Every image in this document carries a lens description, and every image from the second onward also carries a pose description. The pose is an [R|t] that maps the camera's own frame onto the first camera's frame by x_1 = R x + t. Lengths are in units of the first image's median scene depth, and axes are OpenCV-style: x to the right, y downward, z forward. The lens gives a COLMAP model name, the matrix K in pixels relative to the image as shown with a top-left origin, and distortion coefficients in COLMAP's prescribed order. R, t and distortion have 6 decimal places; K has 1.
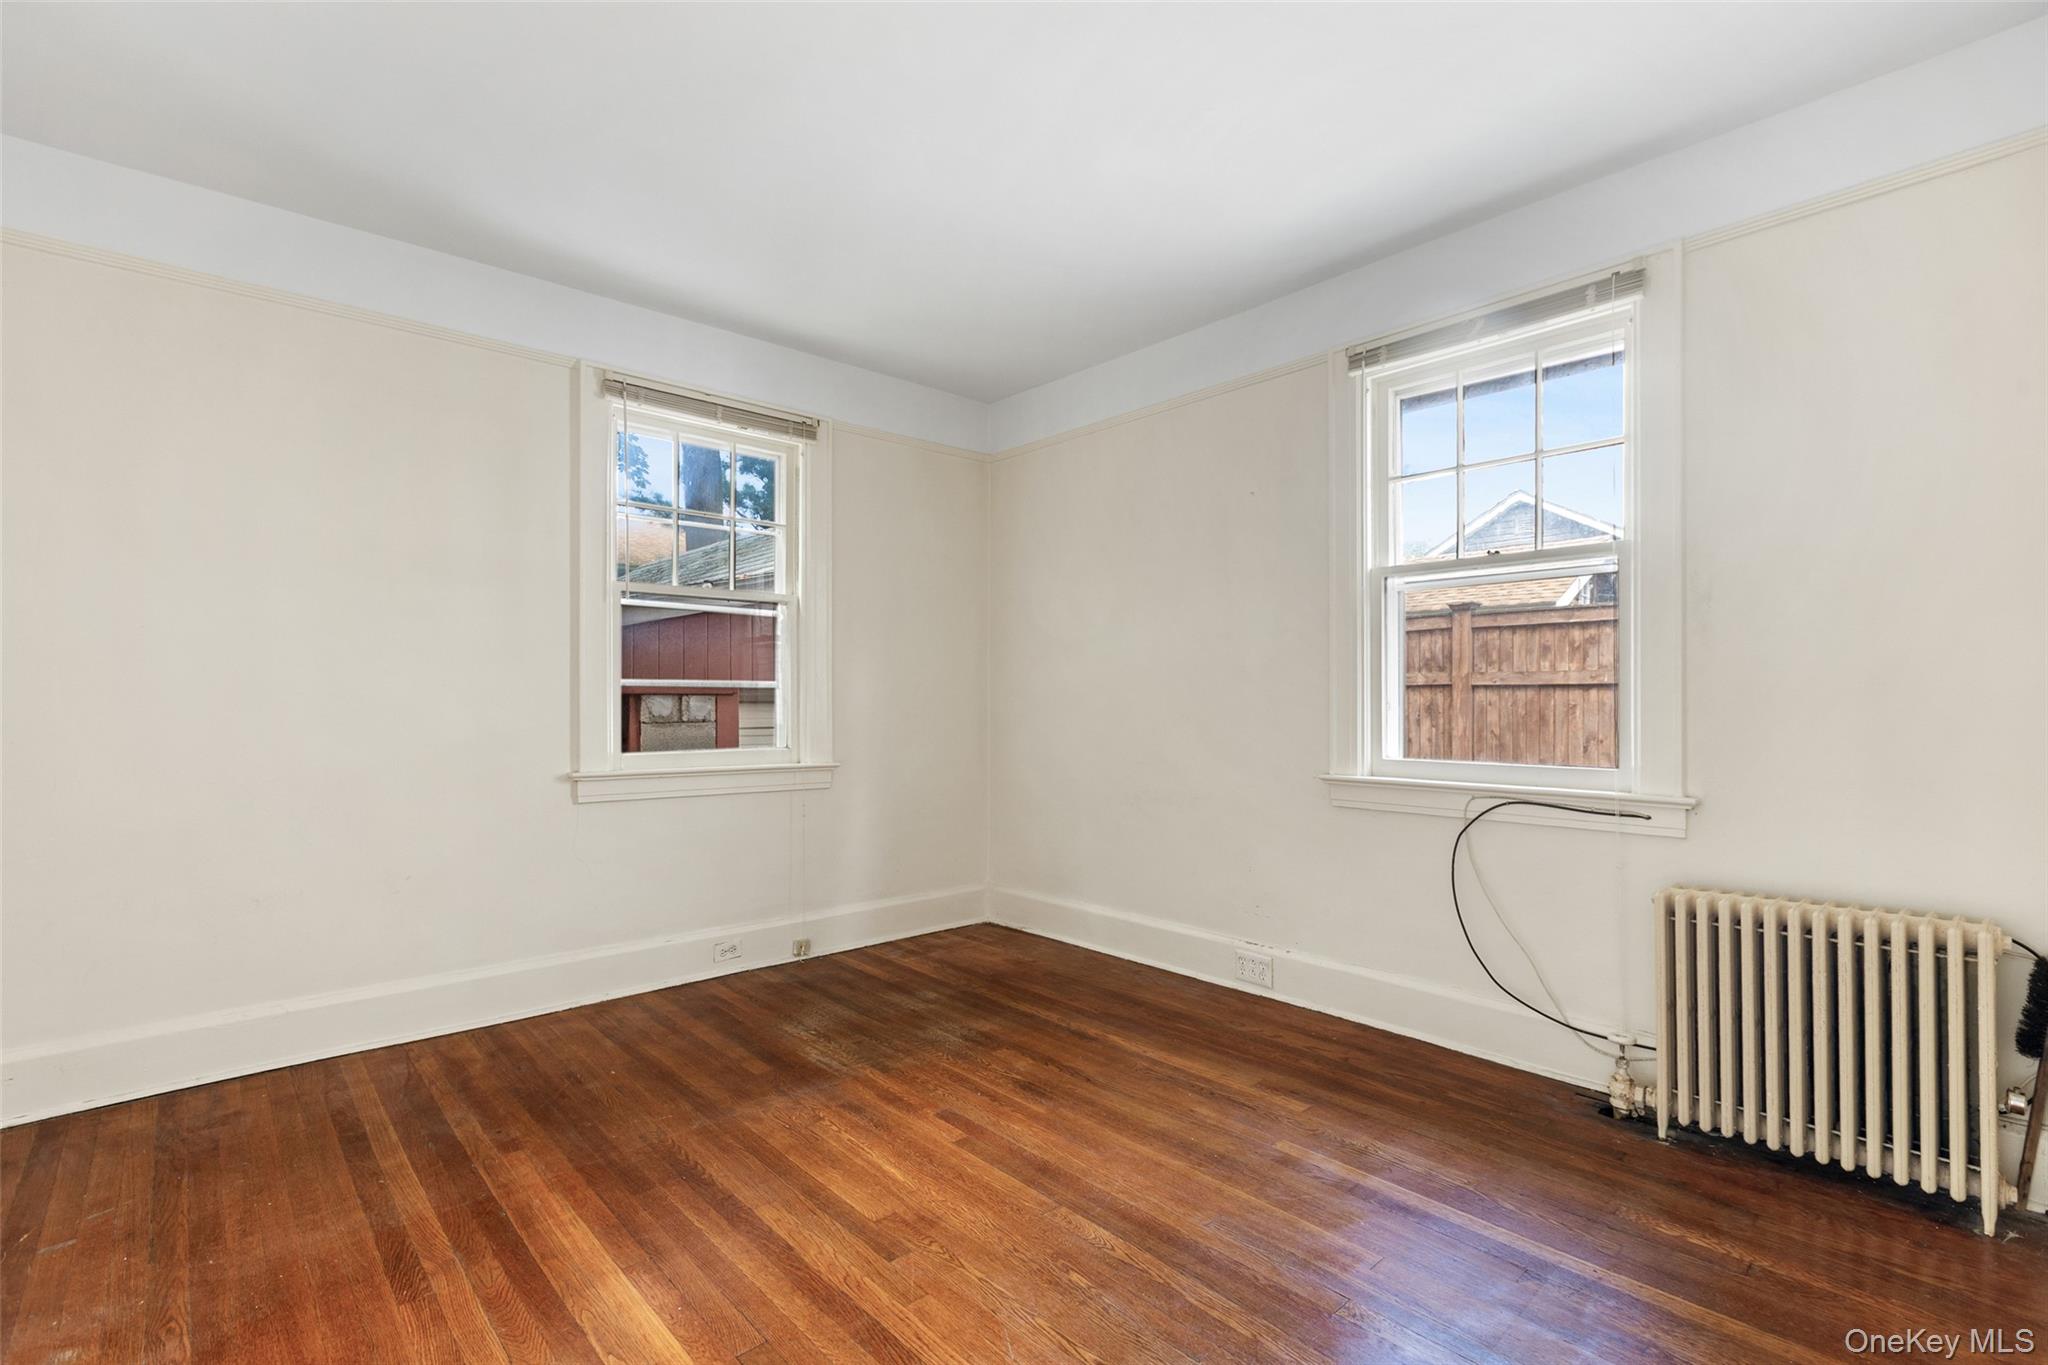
lens RADIAL K [[930.5, 0, 1020.2], [0, 930.5, 685.8], [0, 0, 1]] dist [0.005968, 0.000241]
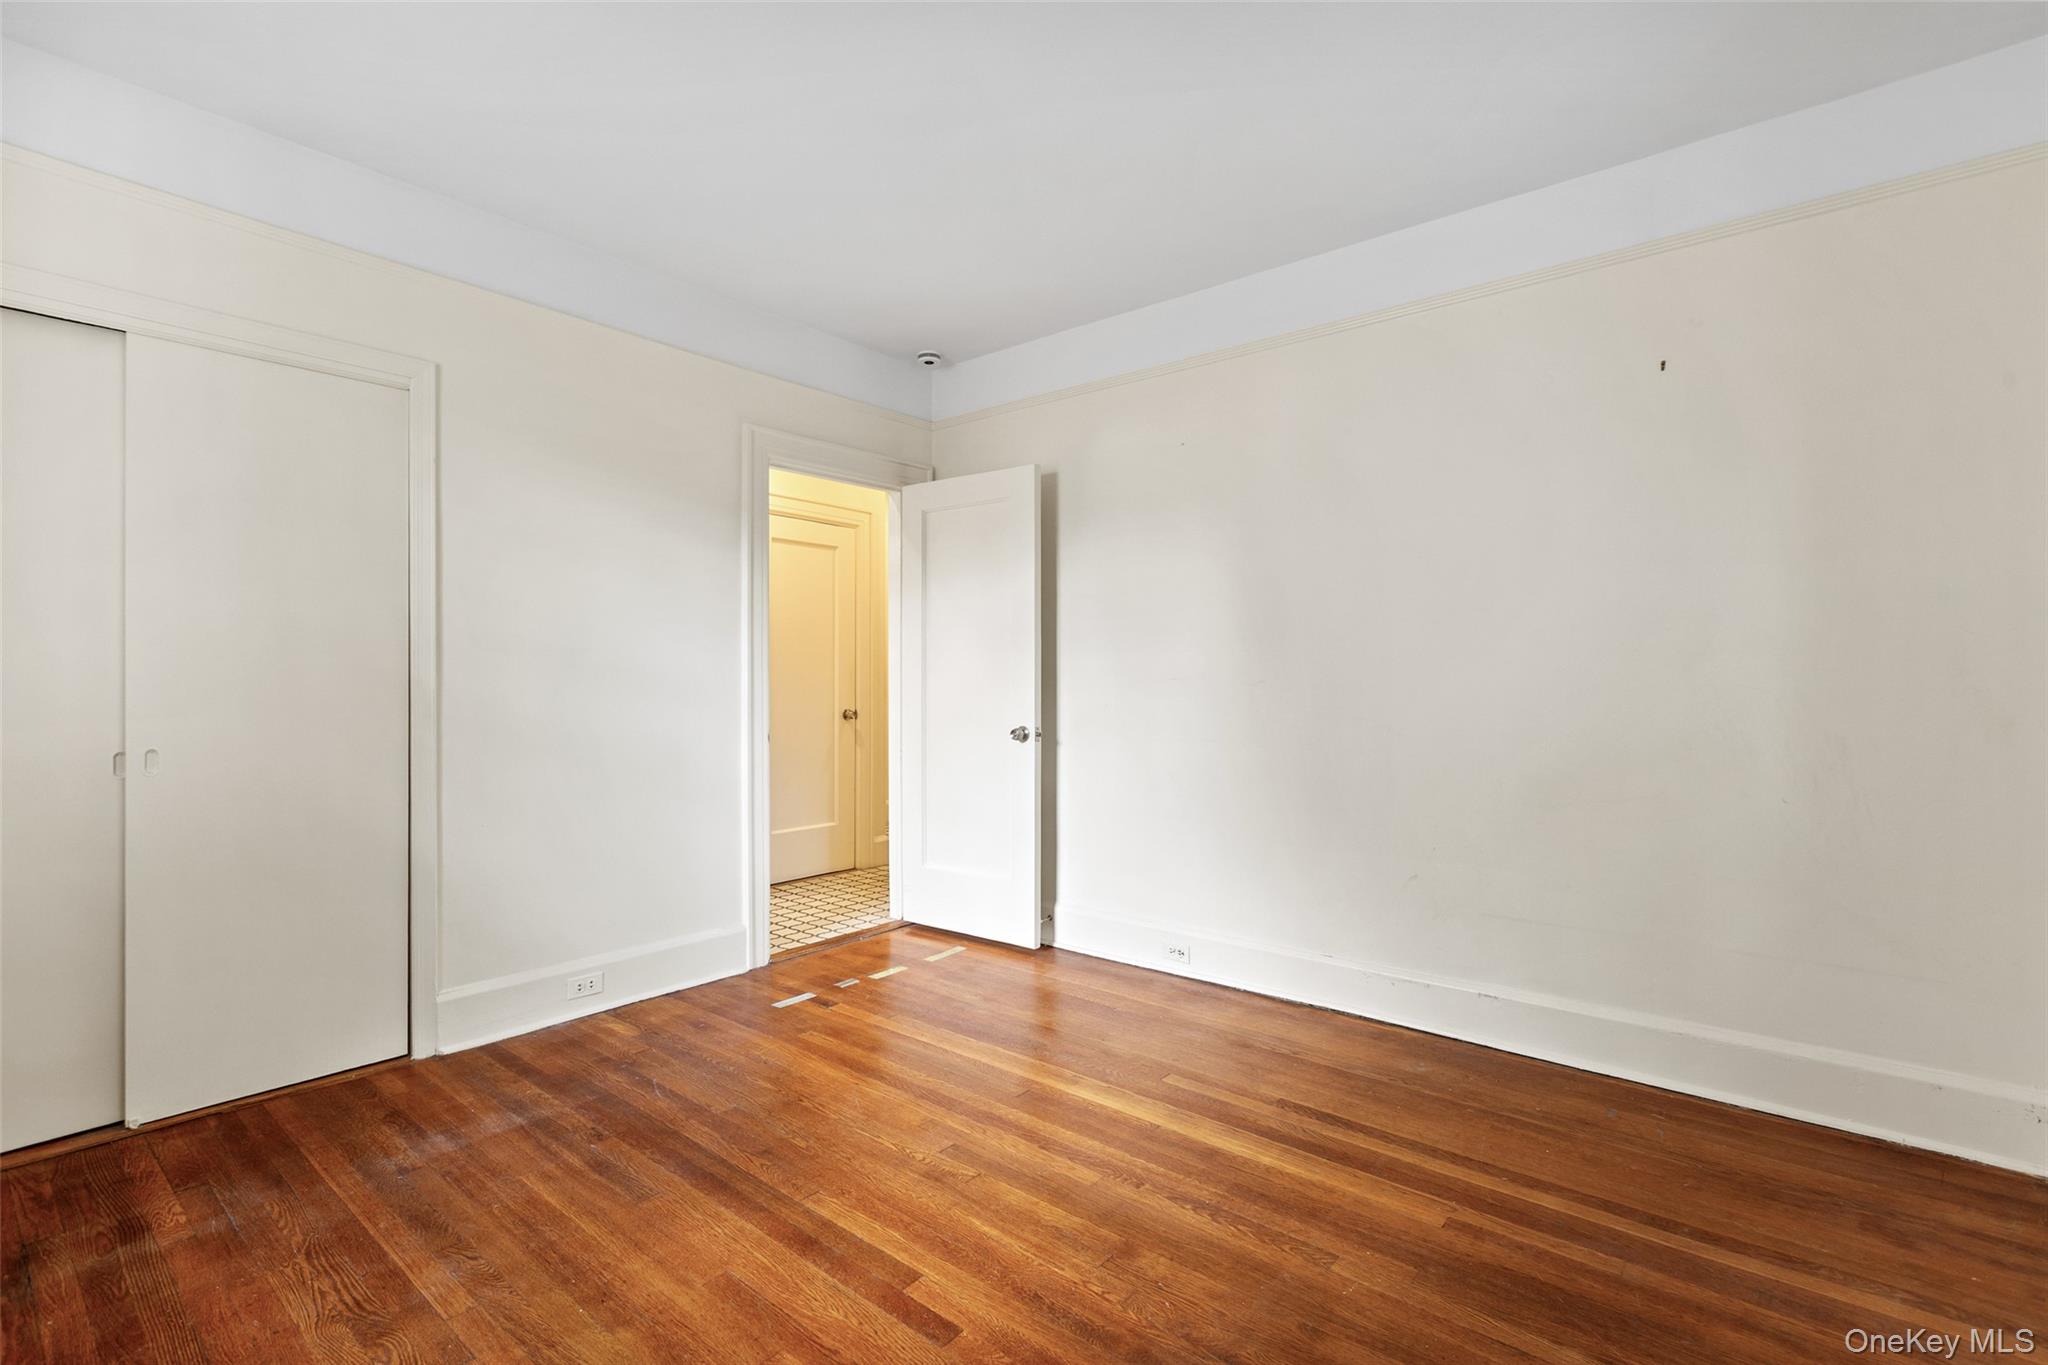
lens RADIAL K [[930.5, 0, 1027.1], [0, 930.5, 681.0], [0, 0, 1]] dist [0.005968, 0.000241]
pose [[-0.990373, 0.001676, -0.138411, -0.053703], [0.002806, 0.999964, -0.007967, 0.017540], [0.138393, -0.008279, -0.990343, 1.810942]]
